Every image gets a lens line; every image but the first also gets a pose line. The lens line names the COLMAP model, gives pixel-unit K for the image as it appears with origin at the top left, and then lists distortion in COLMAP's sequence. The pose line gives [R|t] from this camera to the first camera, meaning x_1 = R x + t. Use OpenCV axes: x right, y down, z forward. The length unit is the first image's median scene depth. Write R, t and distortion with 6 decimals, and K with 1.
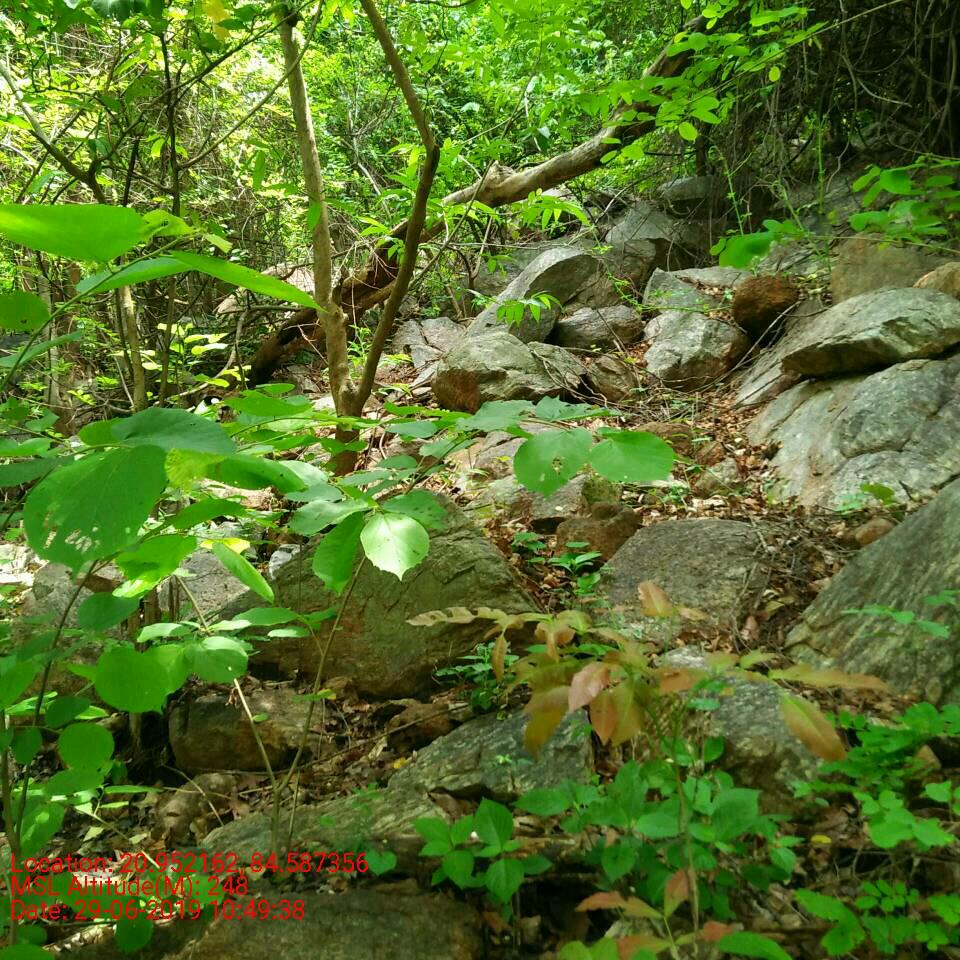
lens RADIAL K [[989.4, 0, 497.4], [0, 989.4, 484.5], [0, 0, 1]] dist [0.004251, -0.037208]
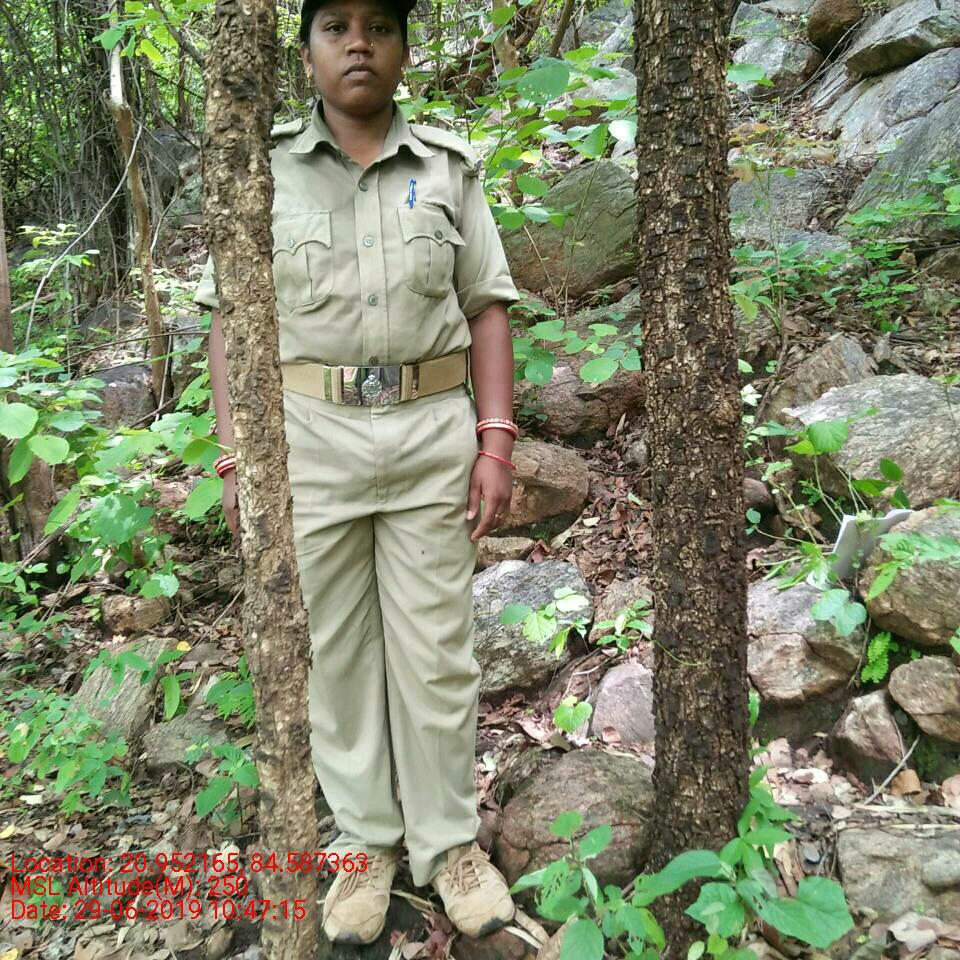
lens RADIAL K [[989.4, 0, 497.4], [0, 989.4, 484.5], [0, 0, 1]] dist [0.004251, -0.037208]
pose [[0.994181, -0.058707, -0.090323, -0.083518], [0.076203, 0.975903, 0.204467, 0.119447], [0.076142, -0.210160, 0.974698, -0.429306]]
